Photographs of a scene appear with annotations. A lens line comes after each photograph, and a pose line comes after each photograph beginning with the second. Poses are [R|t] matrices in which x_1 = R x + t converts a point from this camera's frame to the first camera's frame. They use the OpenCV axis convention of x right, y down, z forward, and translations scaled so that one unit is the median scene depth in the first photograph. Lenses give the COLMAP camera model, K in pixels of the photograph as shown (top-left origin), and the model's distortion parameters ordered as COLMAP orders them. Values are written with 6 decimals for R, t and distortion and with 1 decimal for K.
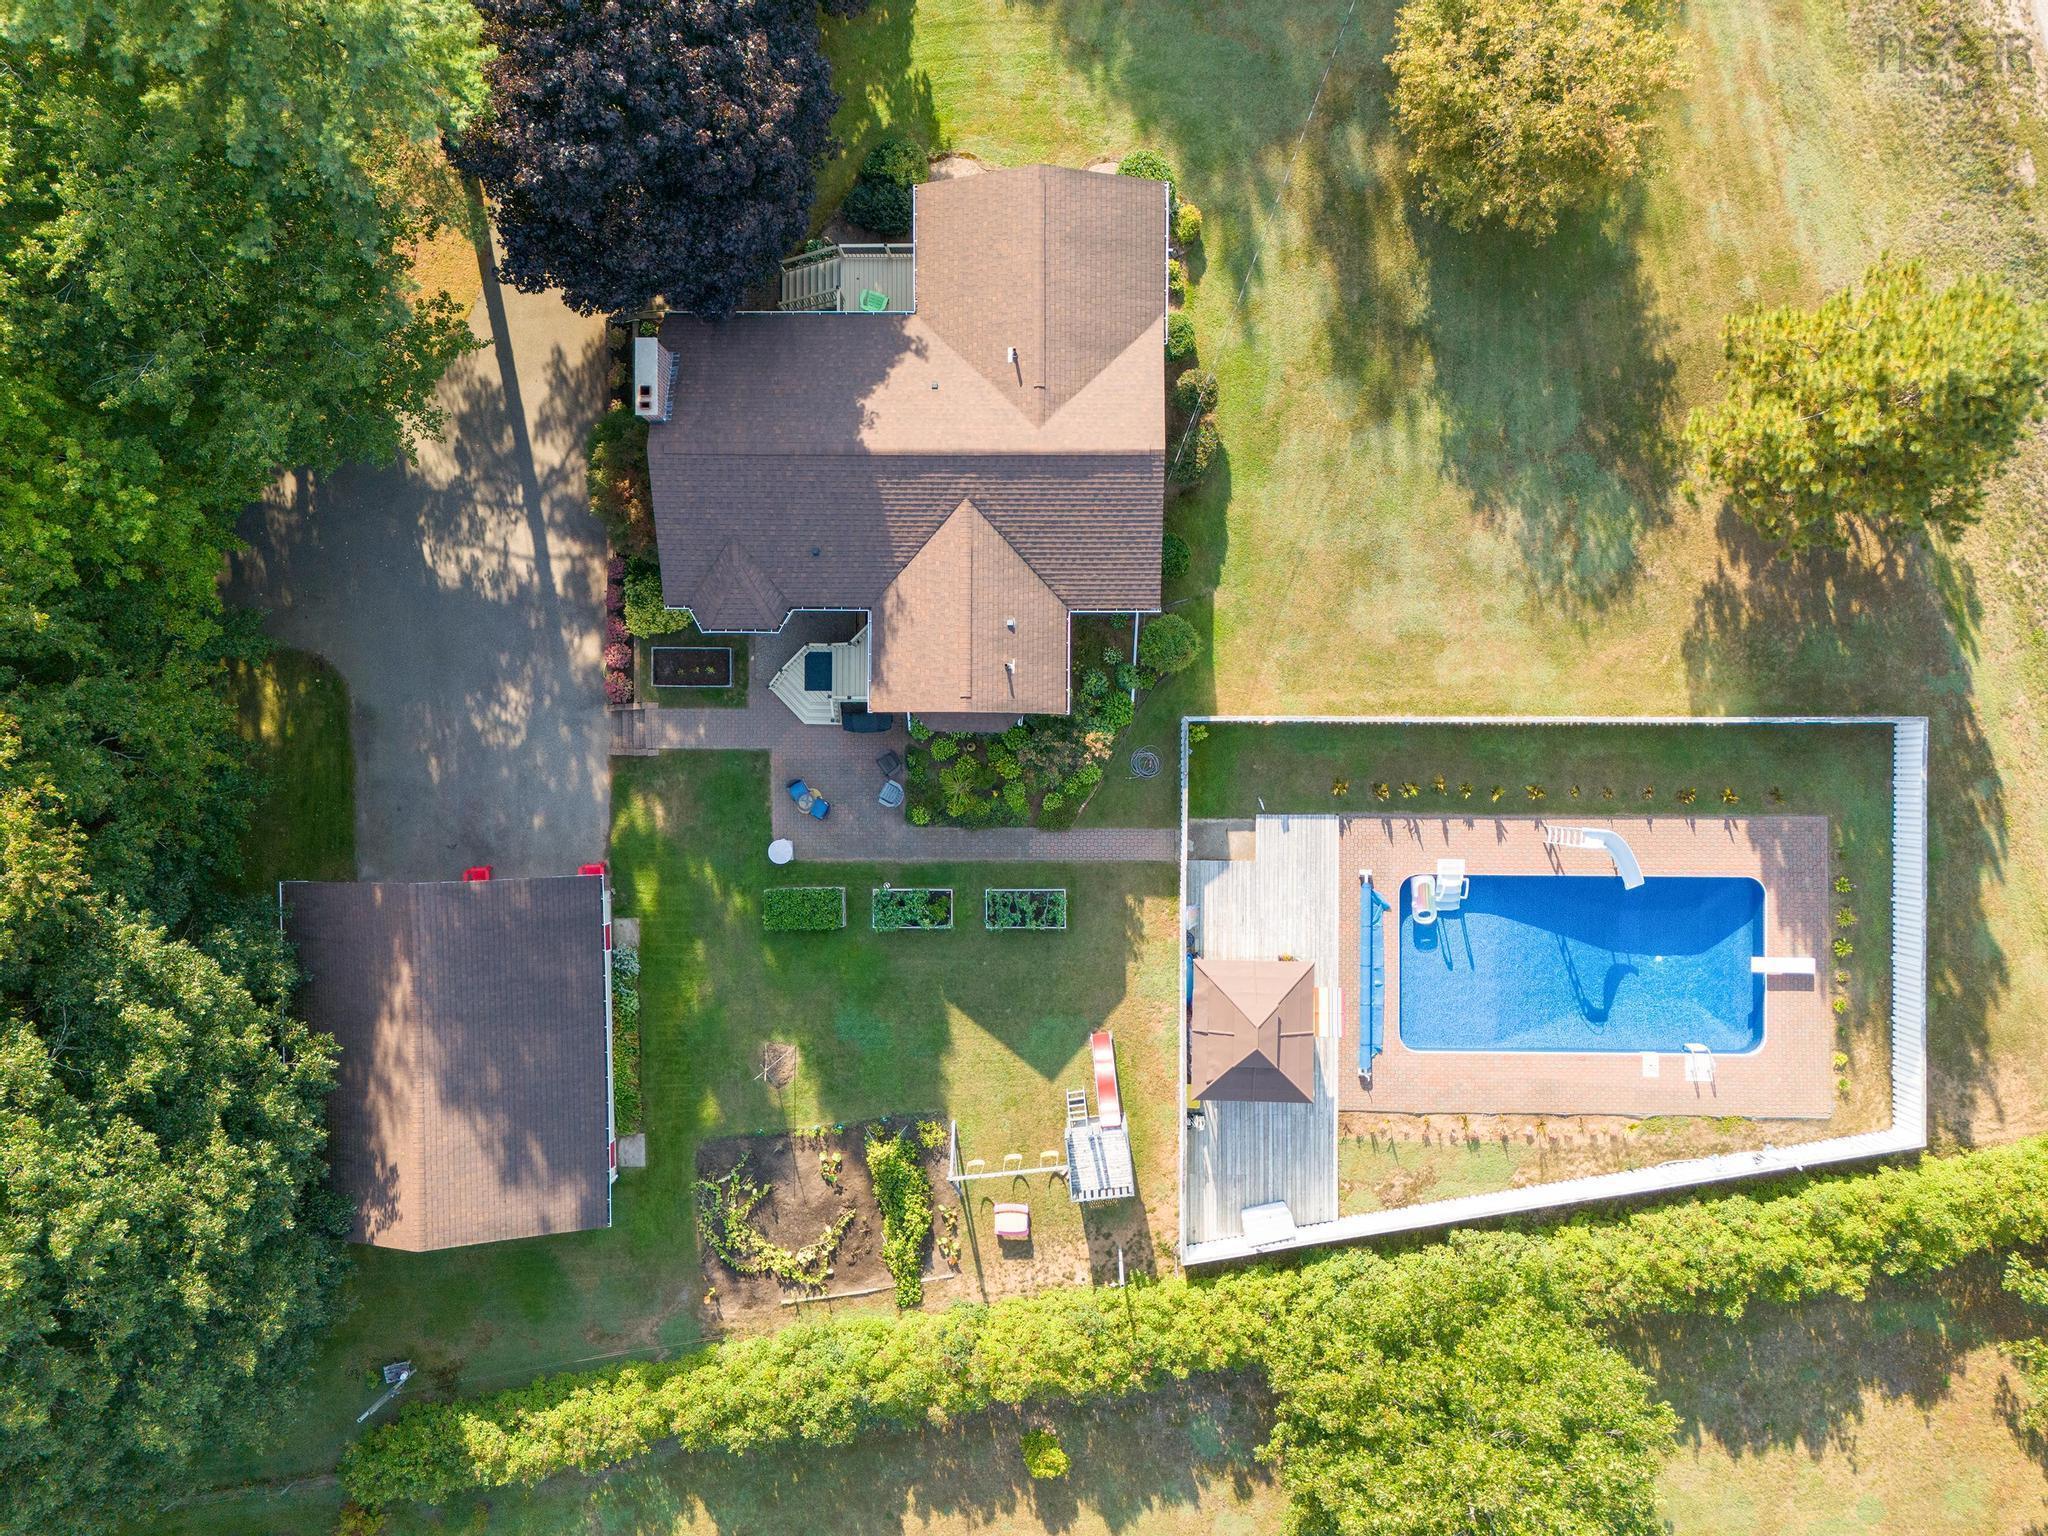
lens RADIAL K [[1411.7, 0, 1065.3], [0, 1411.7, 768.2], [0, 0, 1]] dist [0.028869, 0.000214]
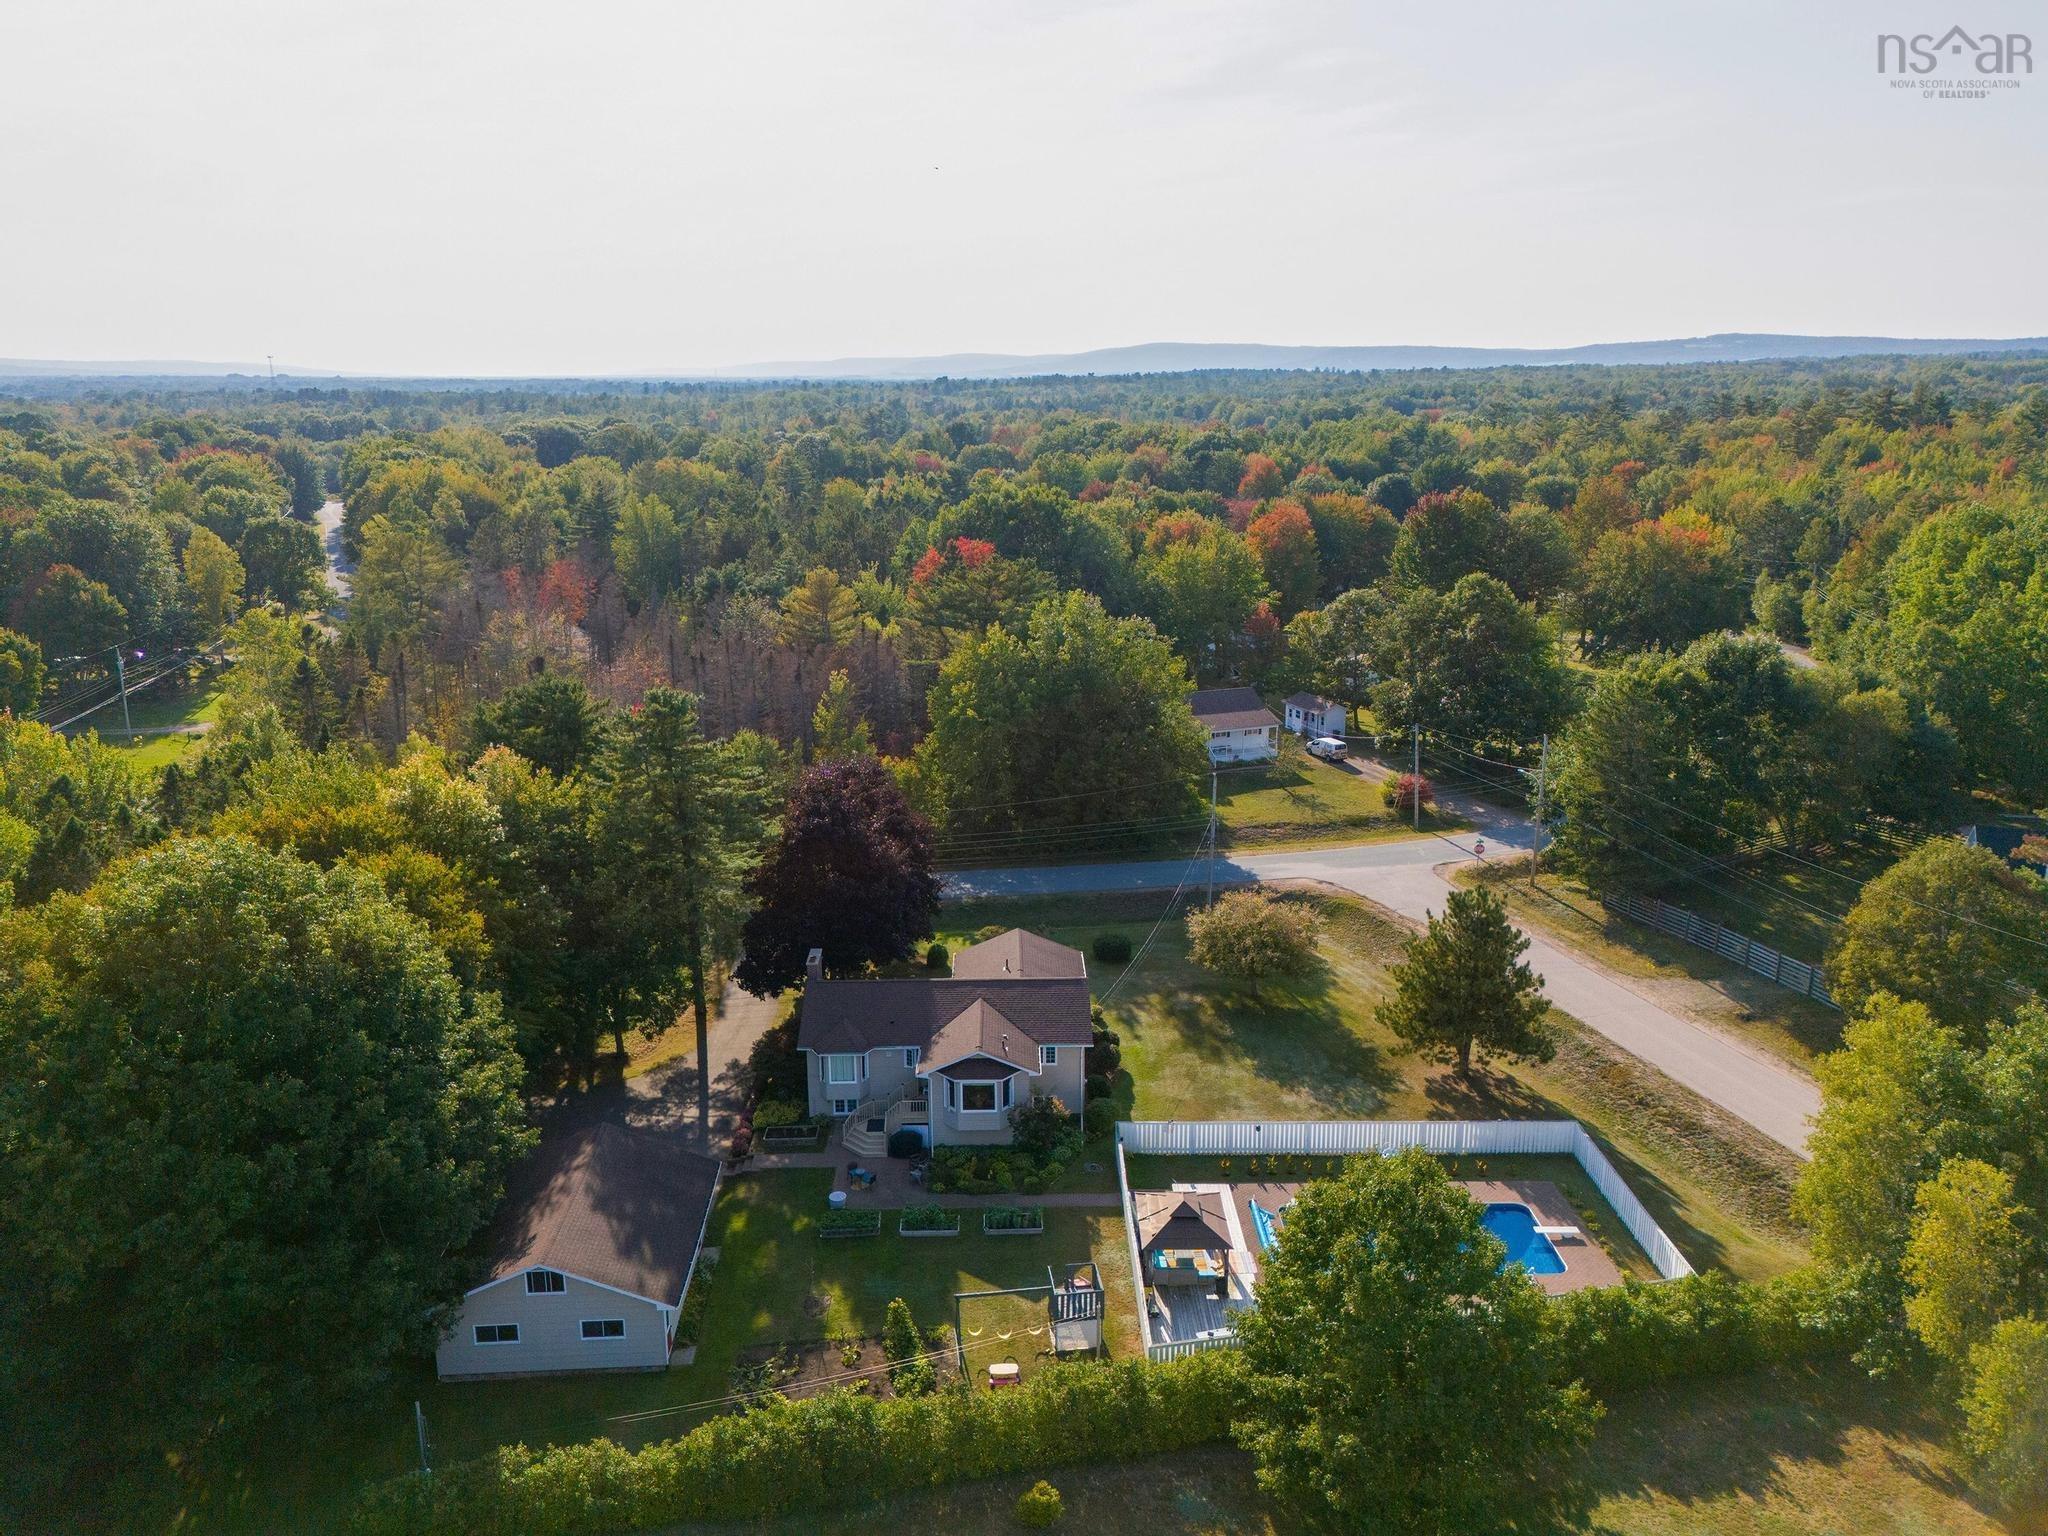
lens RADIAL K [[1518.4, 0, 1050.5], [0, 1518.4, 768.4], [0, 0, 1]] dist [0.028279, -0.001098]
pose [[0.998957, 0.018012, 0.041961, -0.062963], [0.036239, 0.246368, -0.968499, 1.436968], [-0.027783, 0.969009, 0.245458, 0.203711]]
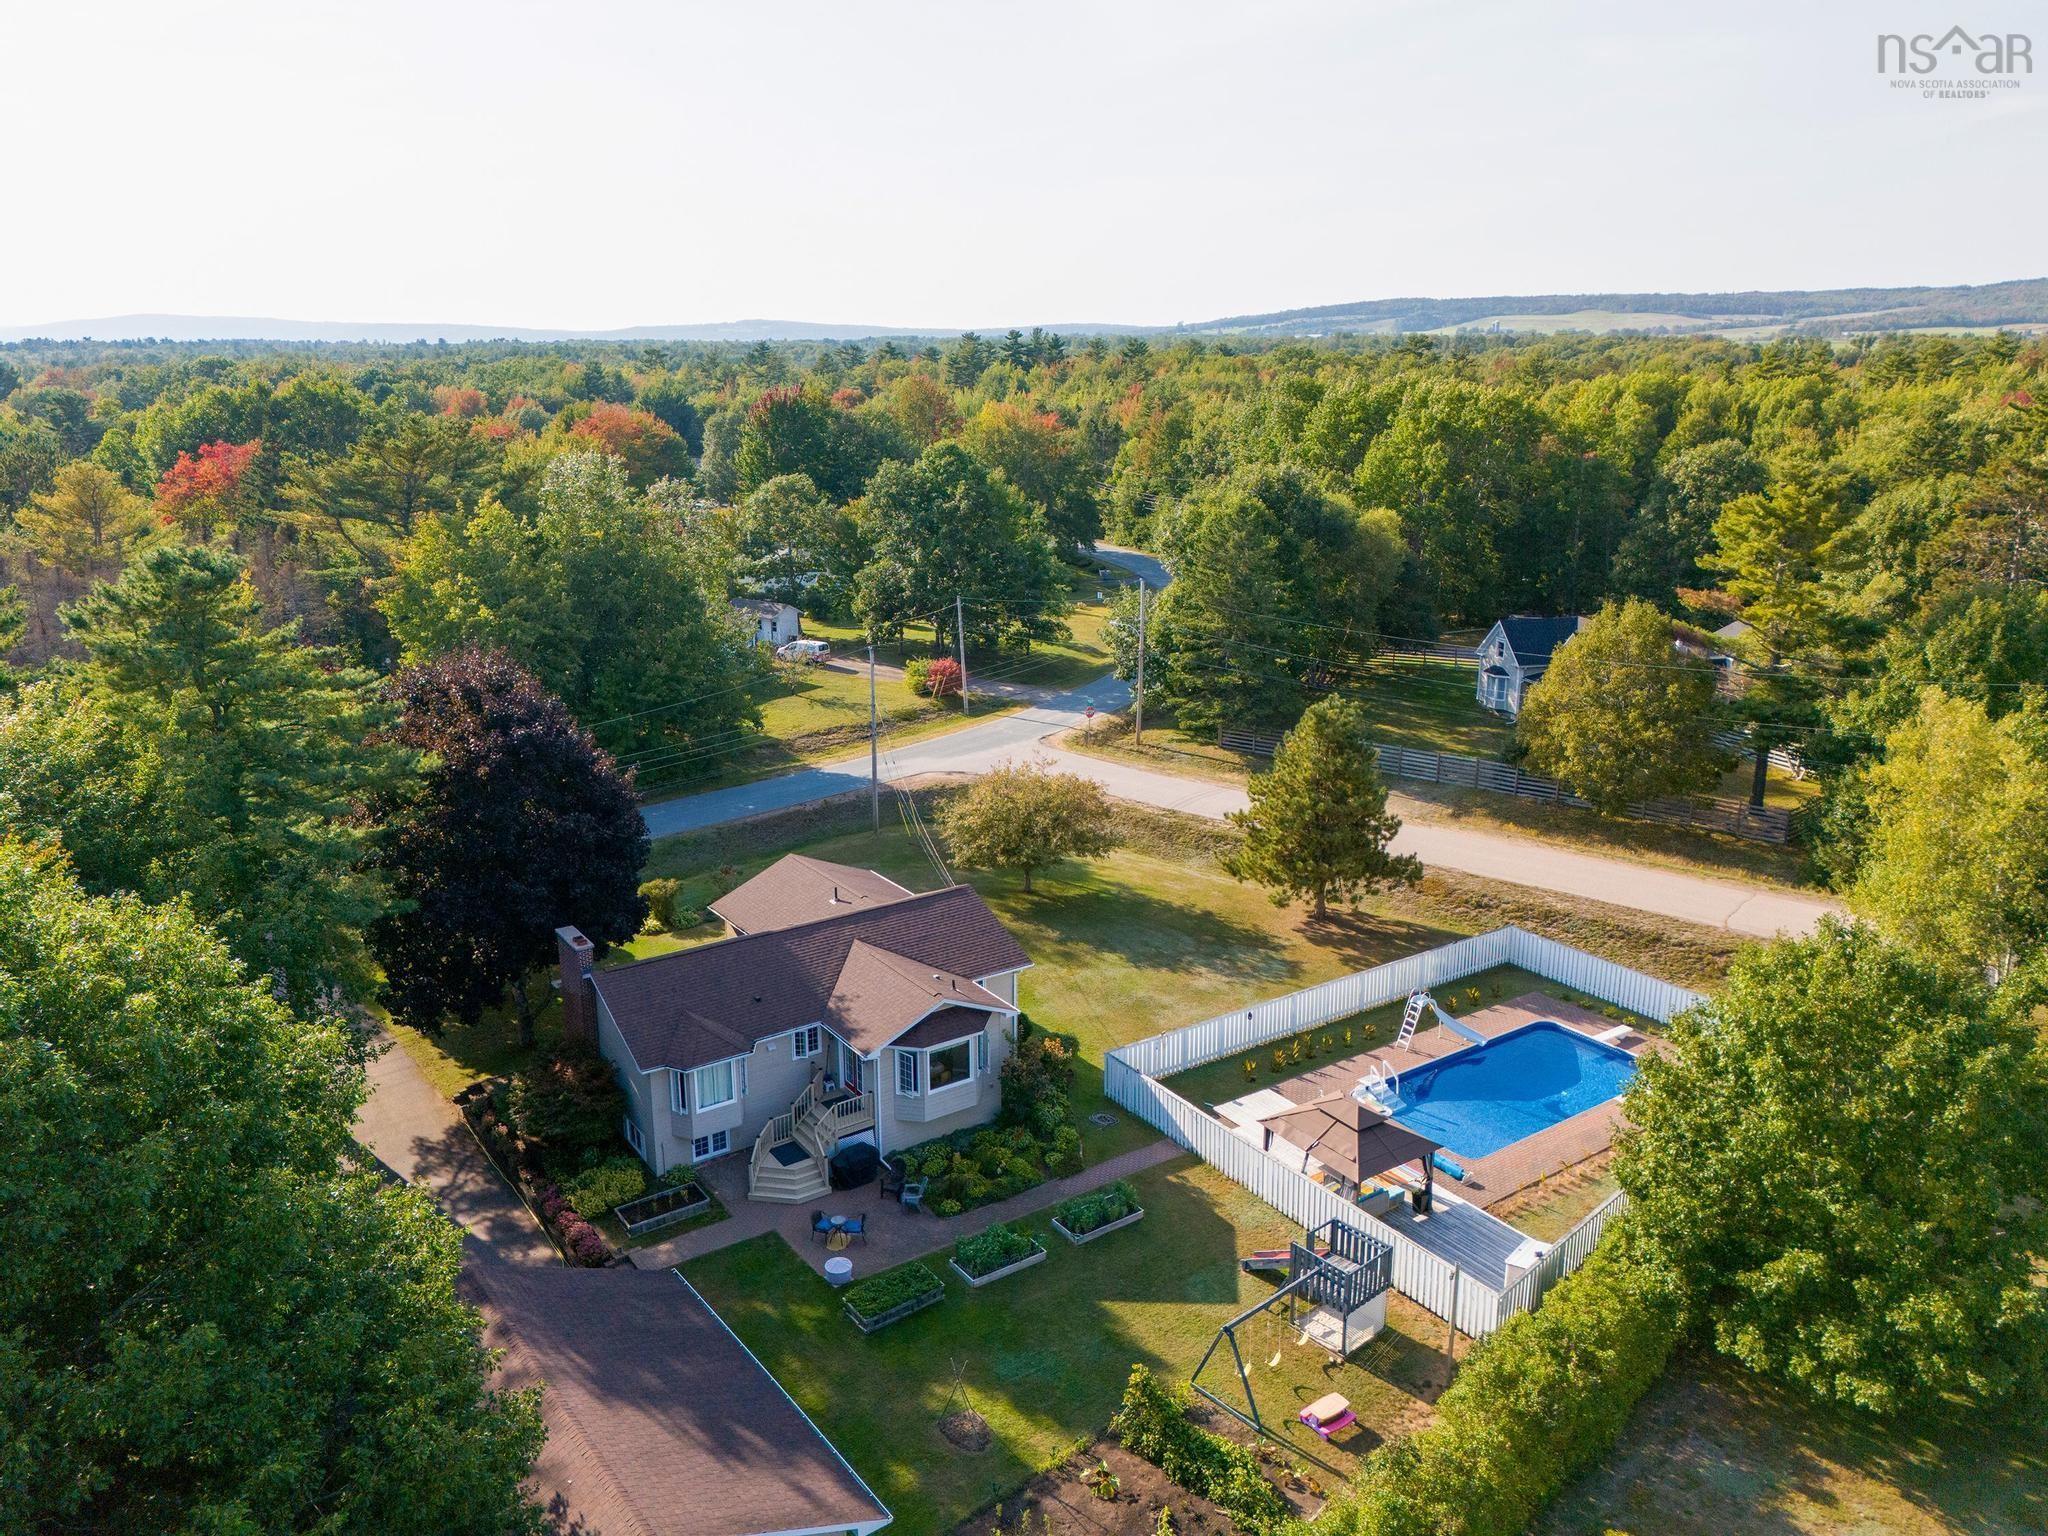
lens RADIAL K [[1518.4, 0, 1050.5], [0, 1518.4, 768.4], [0, 0, 1]] dist [0.028279, -0.001098]
pose [[0.806731, -0.128381, 0.576804, -0.606947], [0.590664, 0.203818, -0.780752, 0.821866], [-0.017329, 0.970555, 0.240256, 0.463480]]
